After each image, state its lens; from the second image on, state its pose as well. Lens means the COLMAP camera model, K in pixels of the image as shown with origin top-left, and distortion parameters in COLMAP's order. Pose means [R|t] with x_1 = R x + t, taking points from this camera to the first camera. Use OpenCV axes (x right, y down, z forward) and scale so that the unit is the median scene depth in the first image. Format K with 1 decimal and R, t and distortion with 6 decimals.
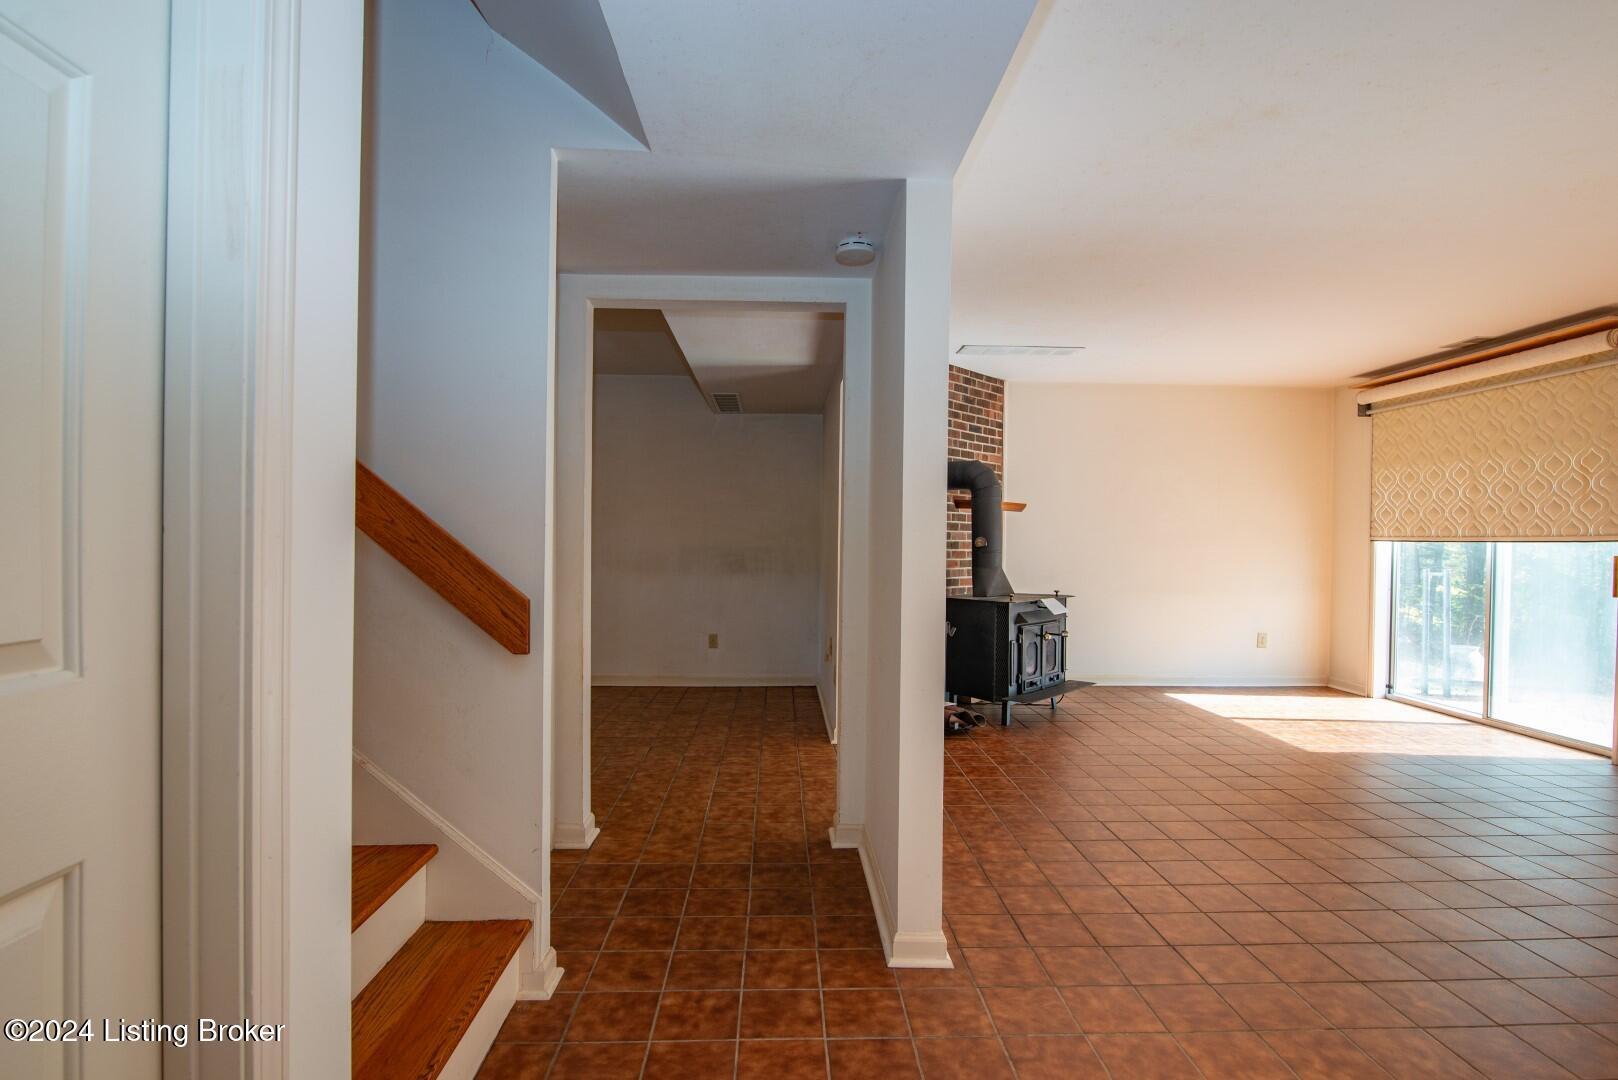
lens RADIAL K [[857.8, 0, 805.3], [0, 857.8, 541.9], [0, 0, 1]] dist [-0.003497, -0.000798]
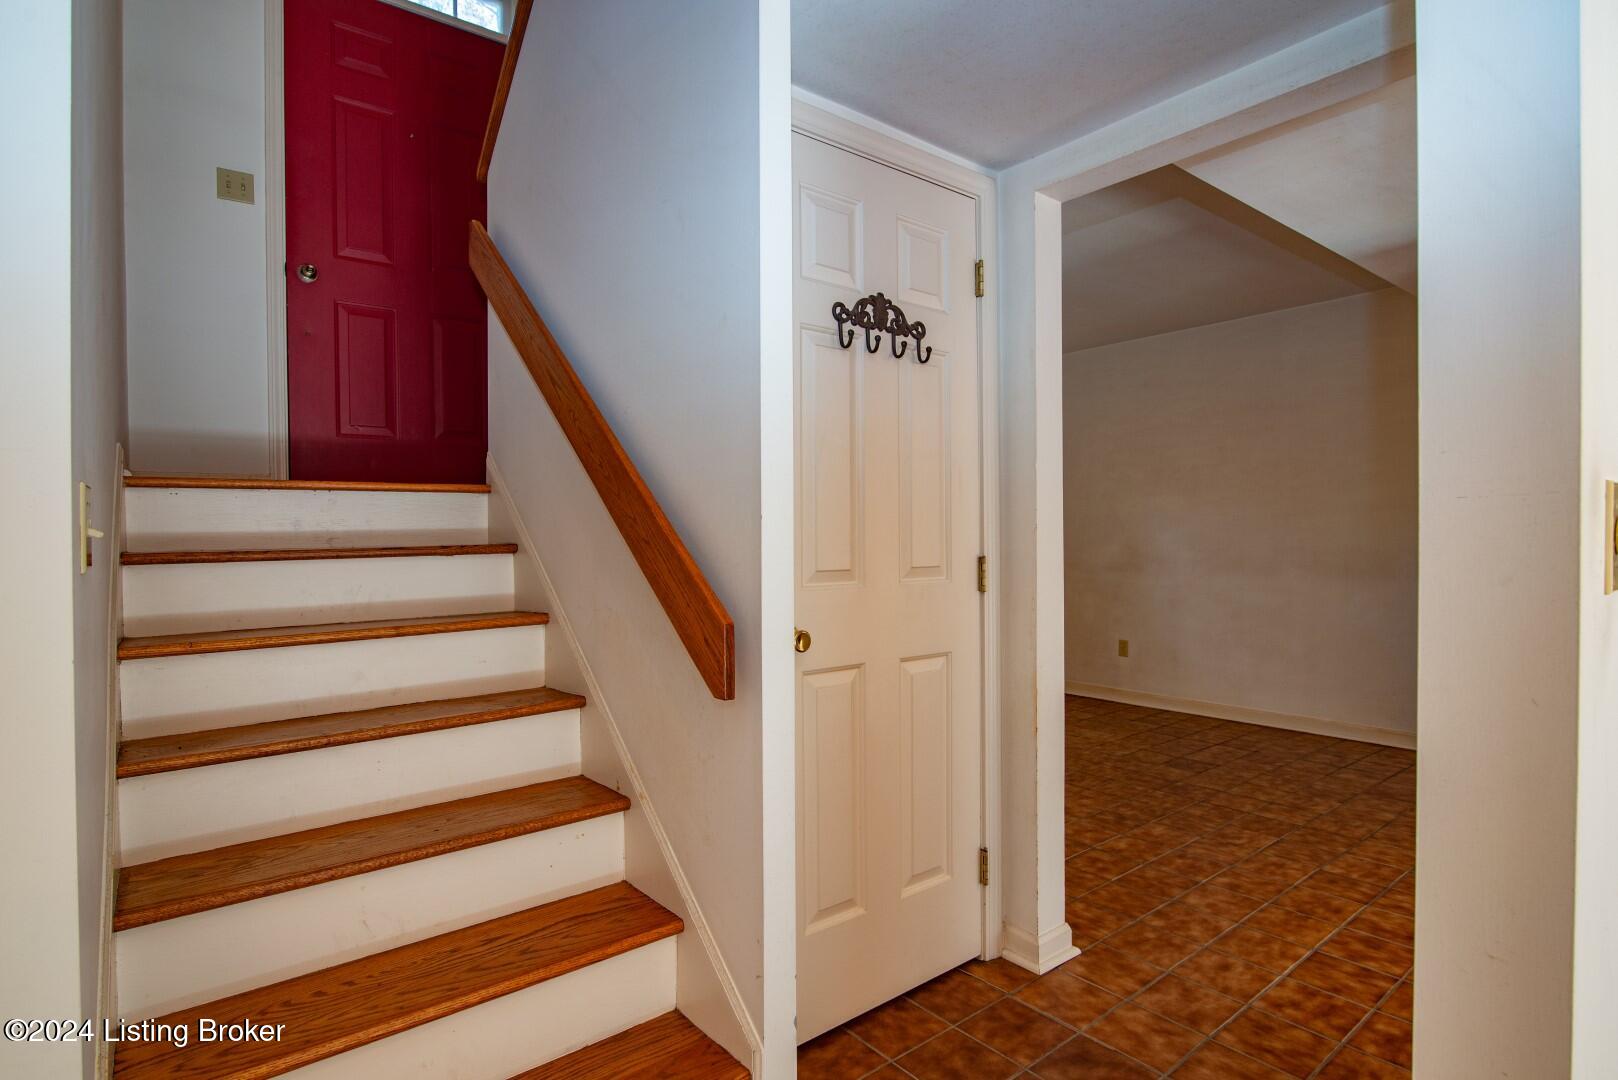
lens RADIAL K [[857.8, 0, 806.3], [0, 857.8, 544.3], [0, 0, 1]] dist [-0.003497, -0.000798]
pose [[0.585531, -0.002785, -0.810645, 0.186983], [0.016638, 0.999825, 0.008583, -0.001964], [0.810479, -0.018513, 0.585475, 0.411581]]
